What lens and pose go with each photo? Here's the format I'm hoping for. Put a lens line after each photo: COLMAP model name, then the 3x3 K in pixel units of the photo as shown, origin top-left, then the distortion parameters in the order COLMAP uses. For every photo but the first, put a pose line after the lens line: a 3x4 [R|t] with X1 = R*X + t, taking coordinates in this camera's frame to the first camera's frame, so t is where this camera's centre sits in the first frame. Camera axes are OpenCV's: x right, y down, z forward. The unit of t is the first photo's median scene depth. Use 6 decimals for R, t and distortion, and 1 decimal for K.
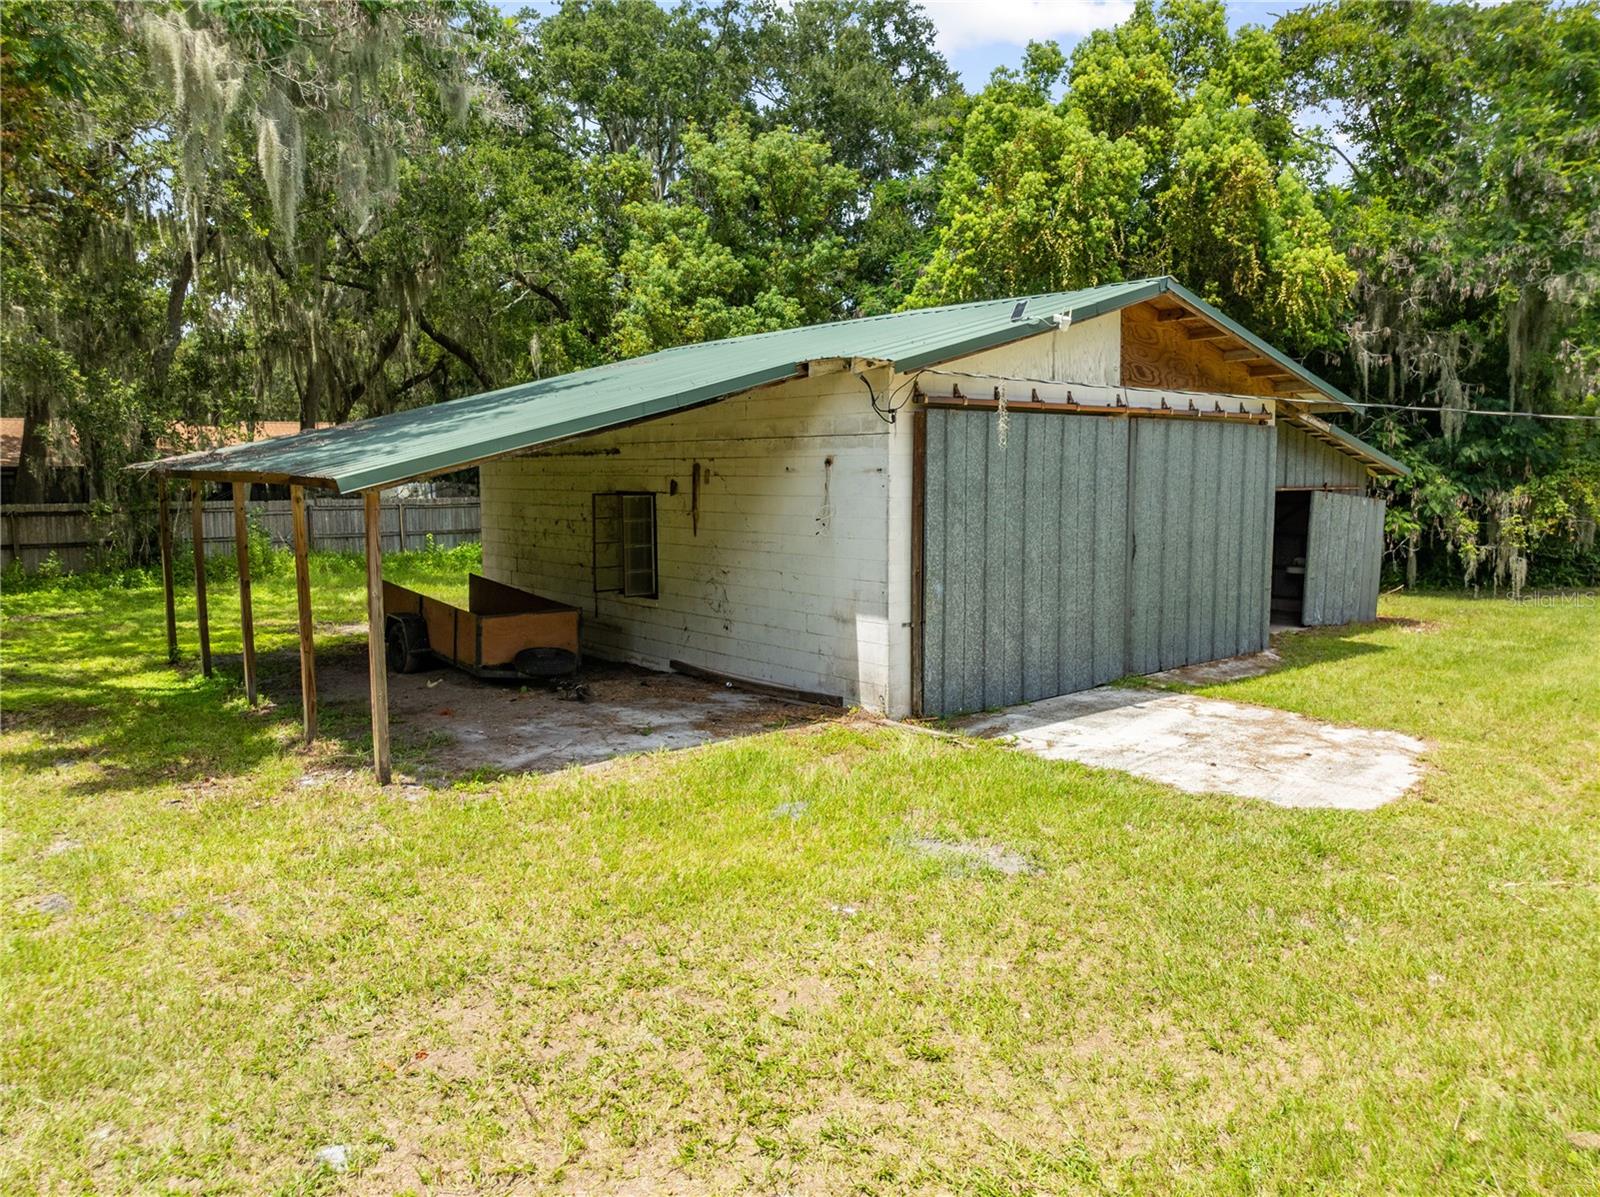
lens RADIAL K [[1130.2, 0, 807.7], [0, 1130.2, 595.9], [0, 0, 1]] dist [-0.030444, 0.004913]
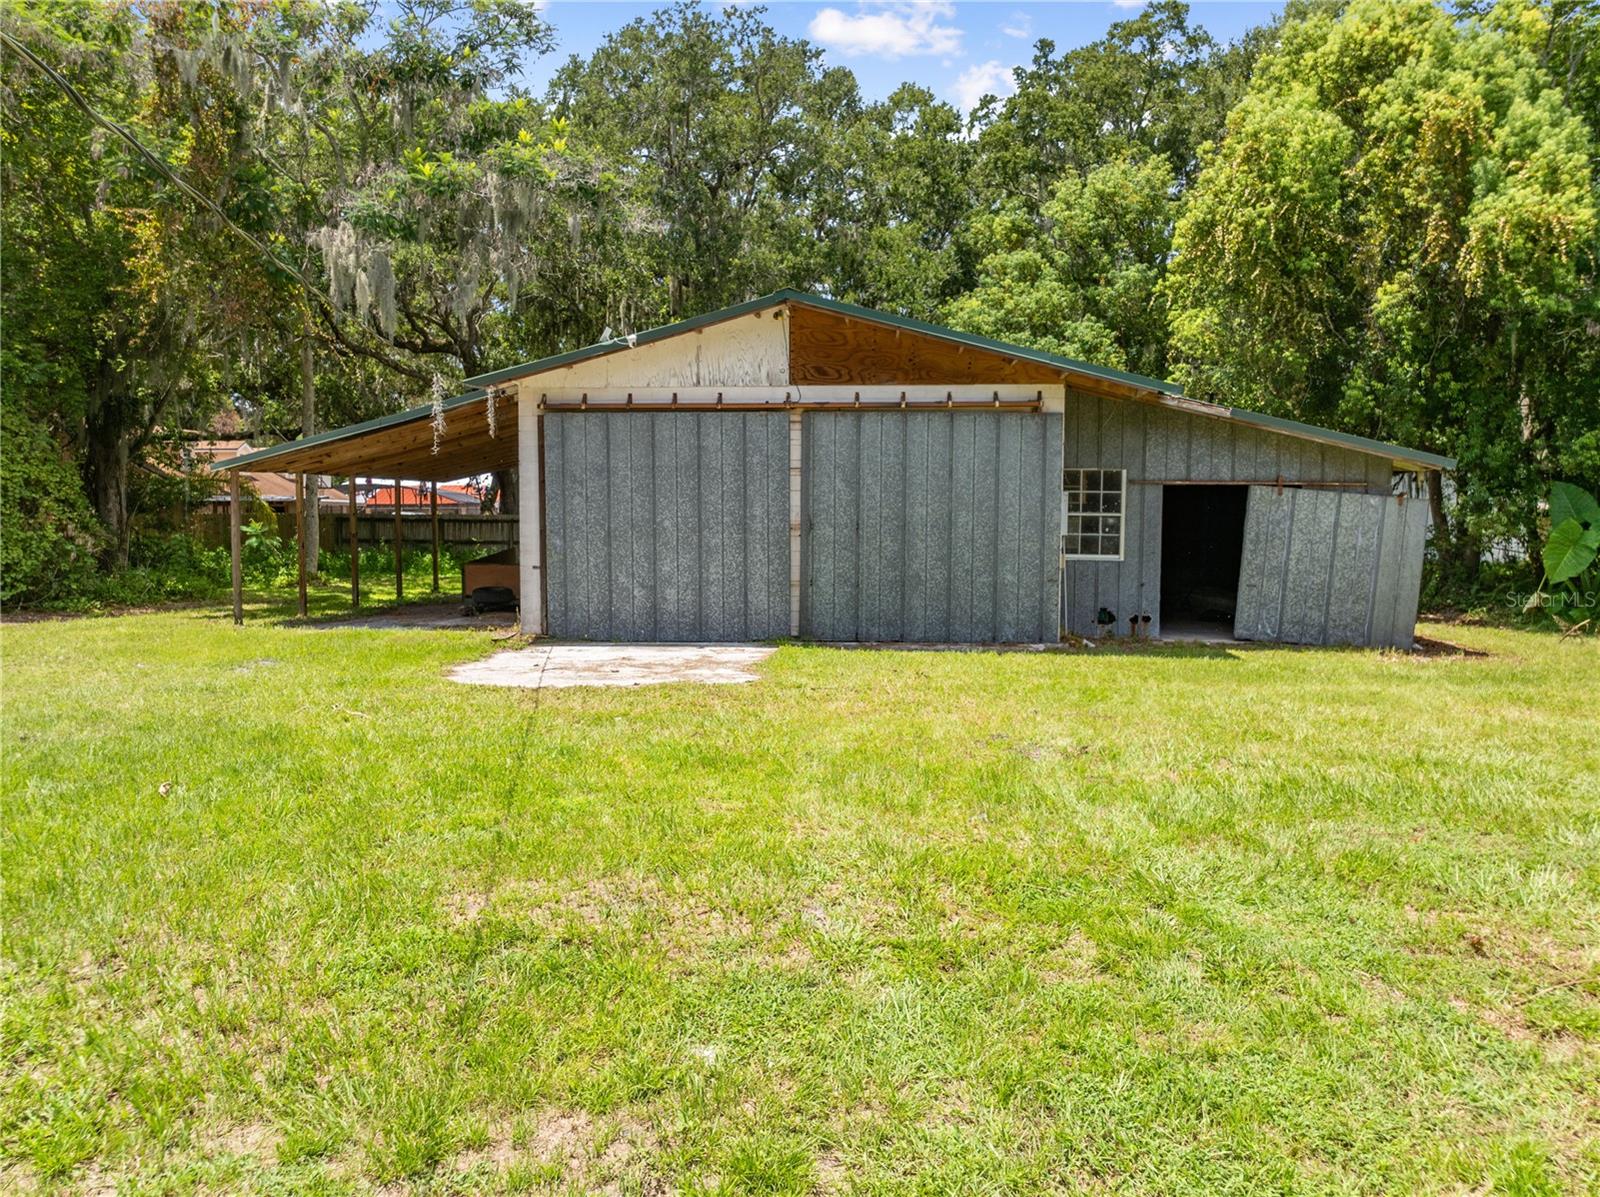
lens RADIAL K [[1130.2, 0, 807.7], [0, 1130.2, 595.9], [0, 0, 1]] dist [-0.030444, 0.004913]
pose [[0.727673, 0.058979, -0.683384, 1.007940], [-0.082509, 0.996589, -0.001846, 0.028040], [0.680944, 0.057729, 0.730057, 0.162542]]
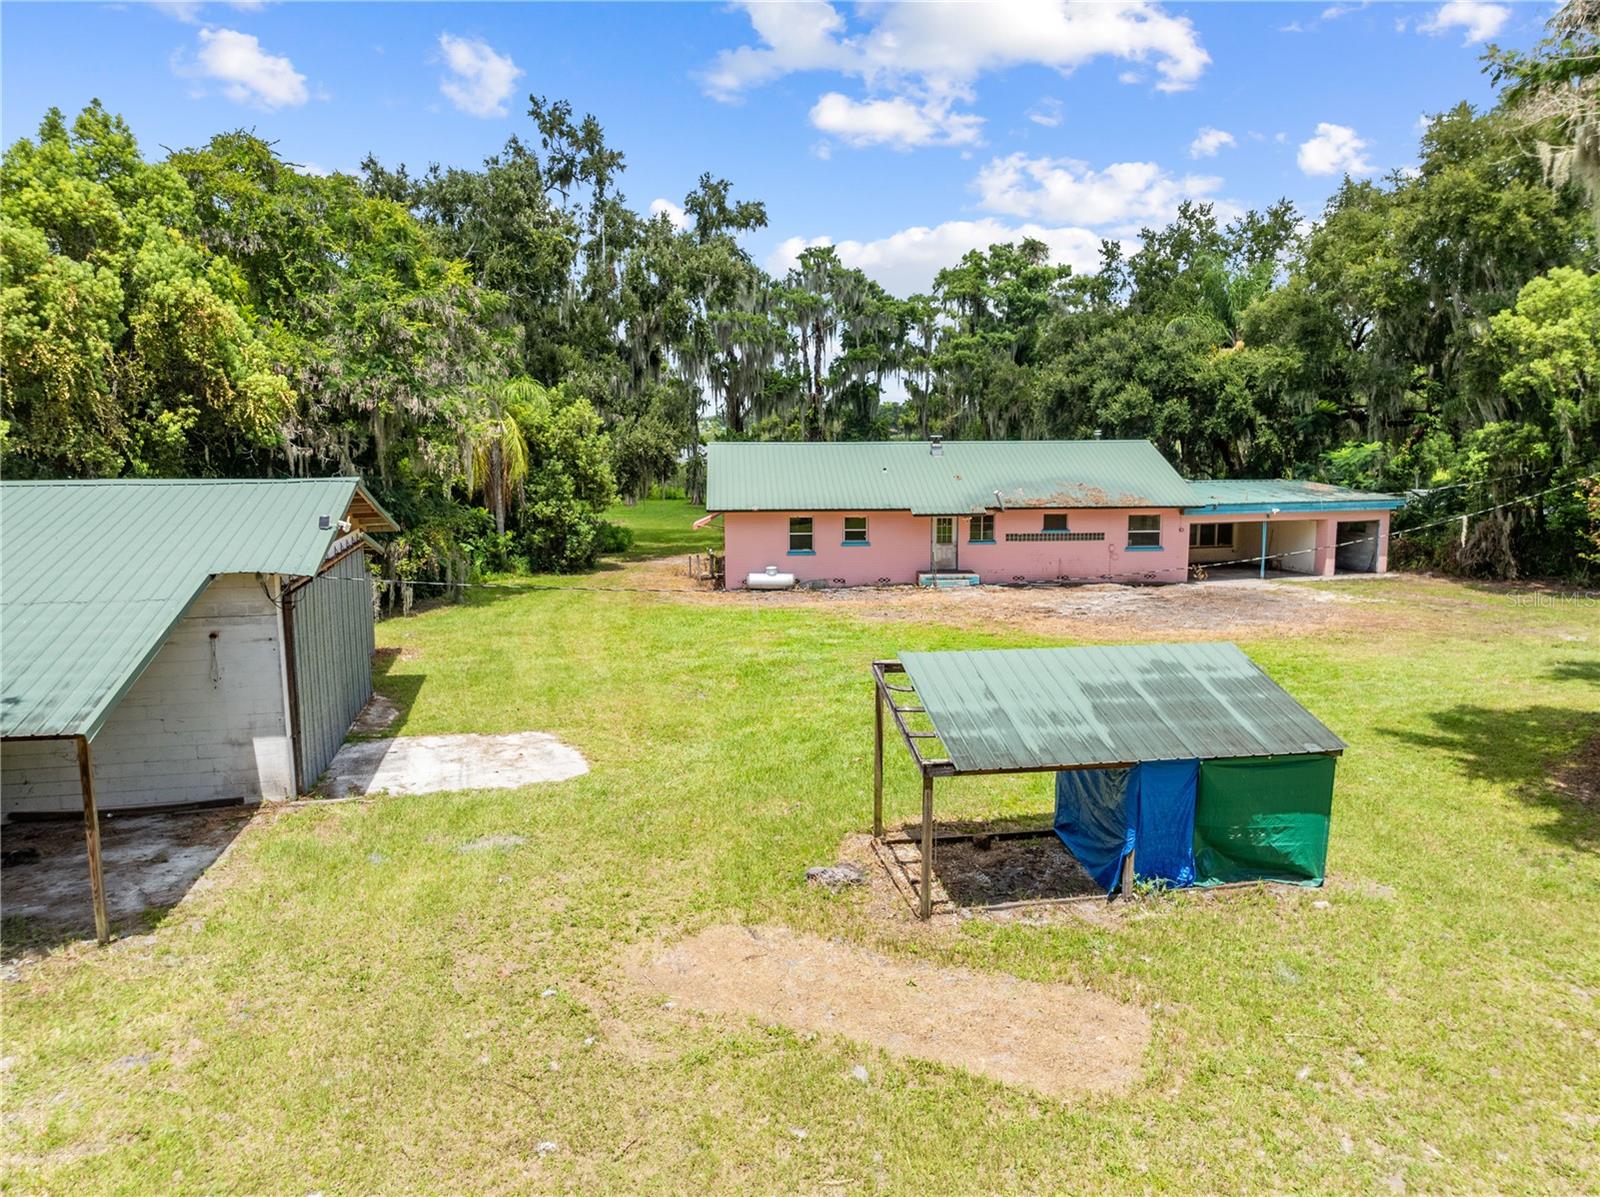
lens RADIAL K [[1130.2, 0, 807.7], [0, 1130.2, 595.9], [0, 0, 1]] dist [-0.030444, 0.004913]
pose [[0.463945, -0.128997, 0.876422, -0.584763], [0.102148, 0.990532, 0.091718, -0.151165], [-0.879955, 0.046973, 0.472729, -0.209027]]
